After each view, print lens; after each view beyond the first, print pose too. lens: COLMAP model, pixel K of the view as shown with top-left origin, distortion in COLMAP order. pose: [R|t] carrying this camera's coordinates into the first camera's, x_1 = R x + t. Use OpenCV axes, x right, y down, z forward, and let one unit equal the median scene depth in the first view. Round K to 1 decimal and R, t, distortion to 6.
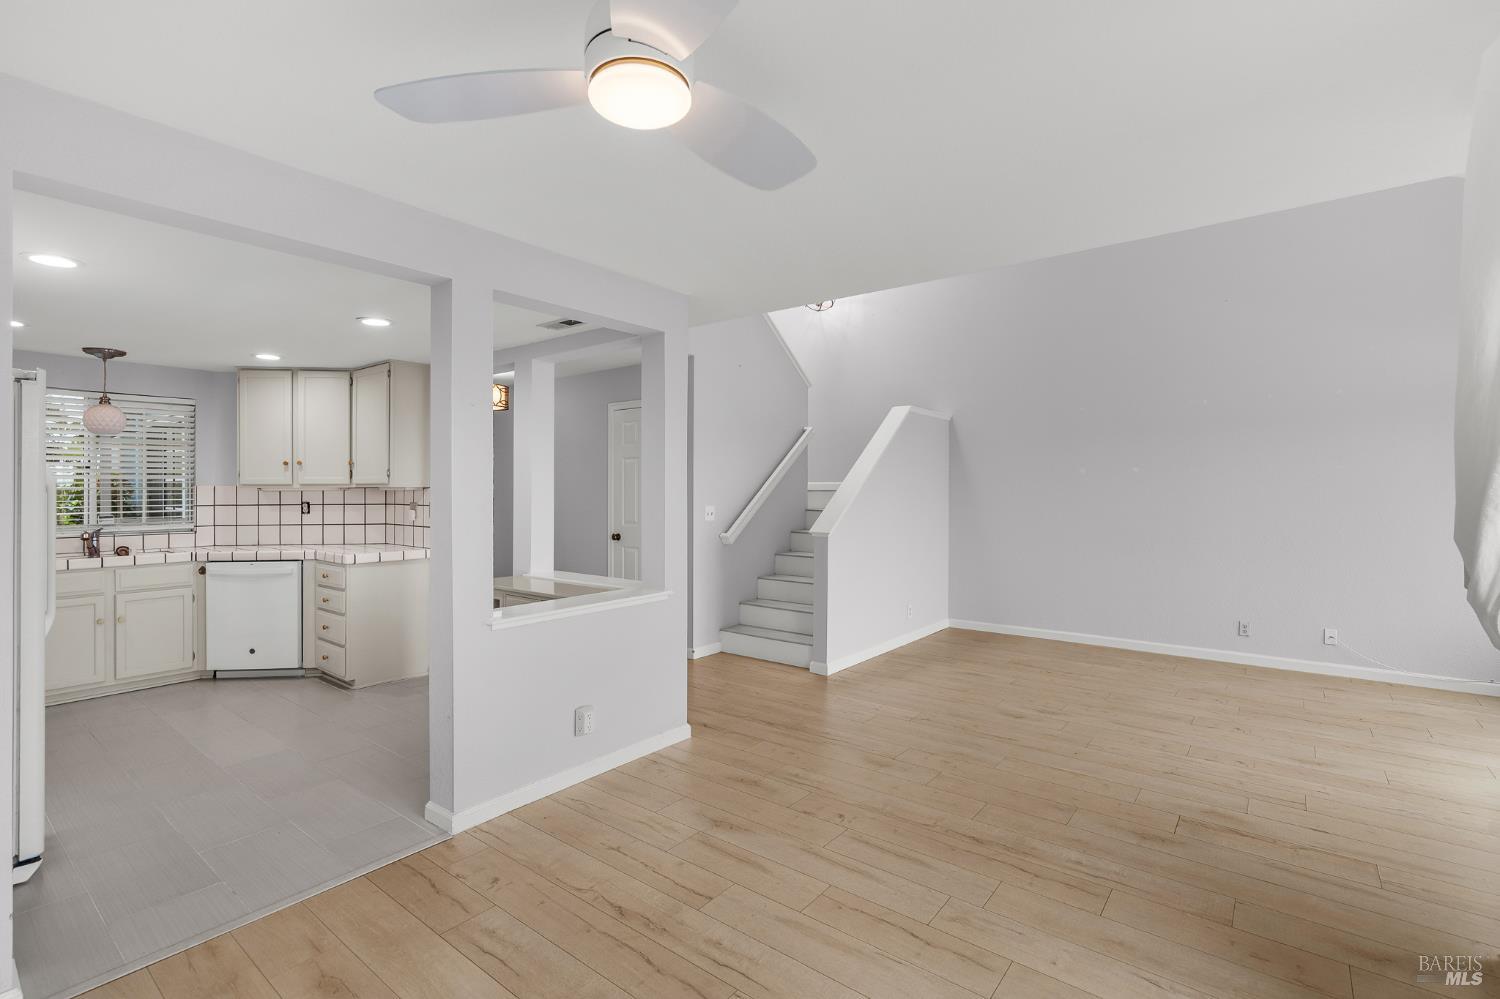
lens RADIAL K [[682.8, 0, 747.5], [0, 682.8, 489.9], [0, 0, 1]] dist [-0.004959, 0.002394]
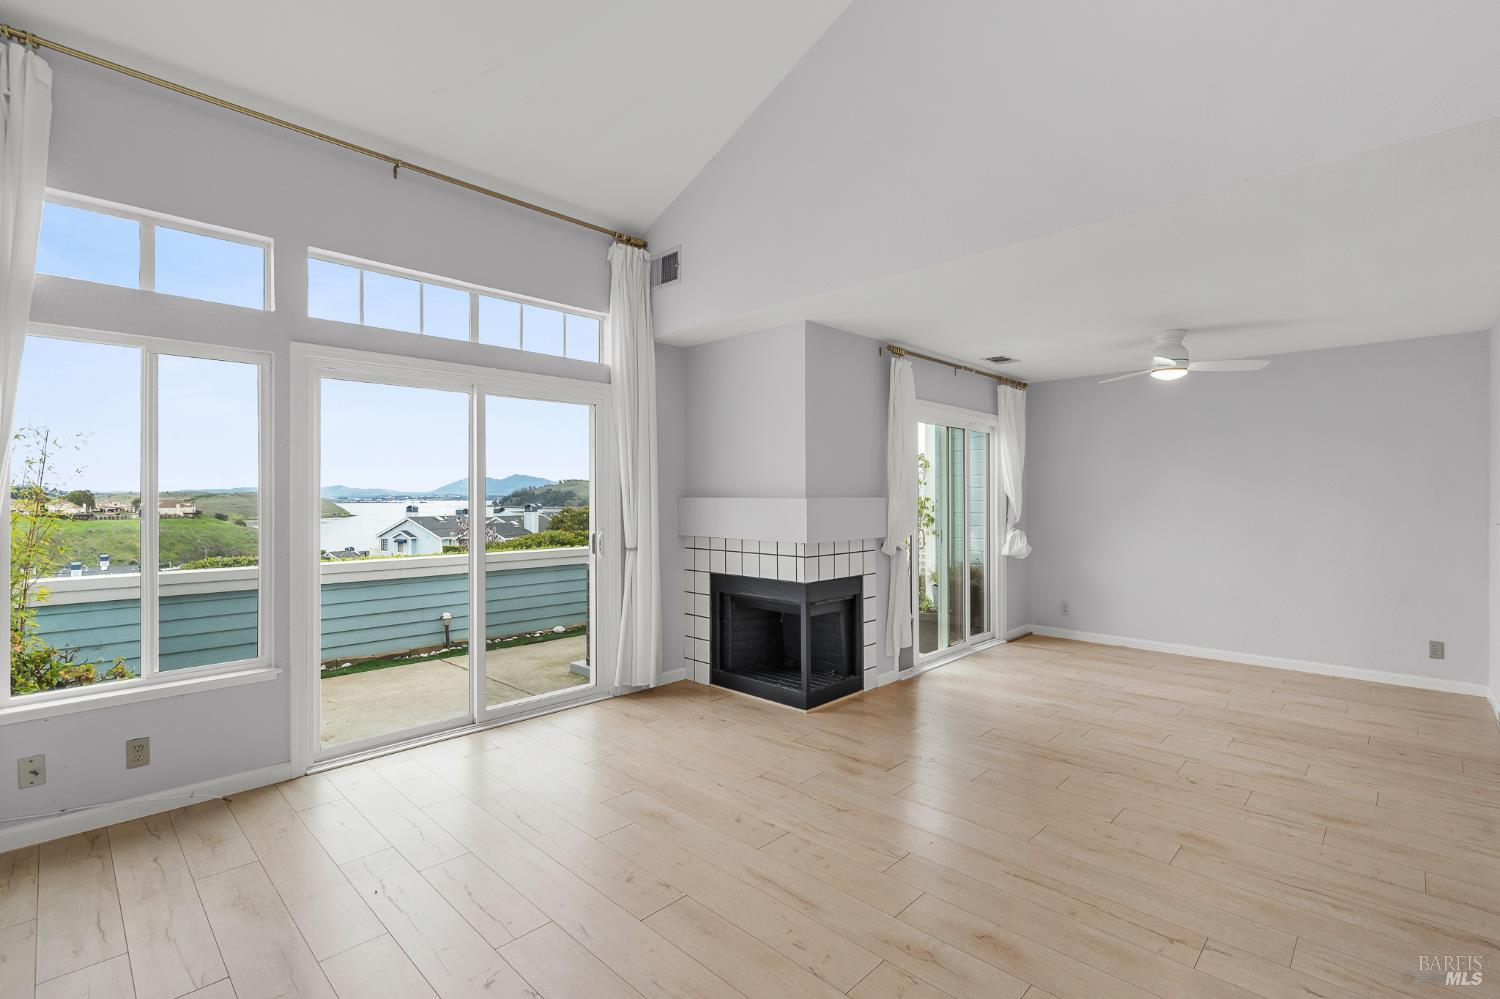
lens RADIAL K [[682.8, 0, 748.7], [0, 682.8, 493.1], [0, 0, 1]] dist [-0.004959, 0.002394]
pose [[-0.994940, 0.002750, 0.100433, 0.734192], [0.002331, 0.999988, -0.004287, 0.004421], [-0.100443, -0.004031, -0.994935, 2.144722]]
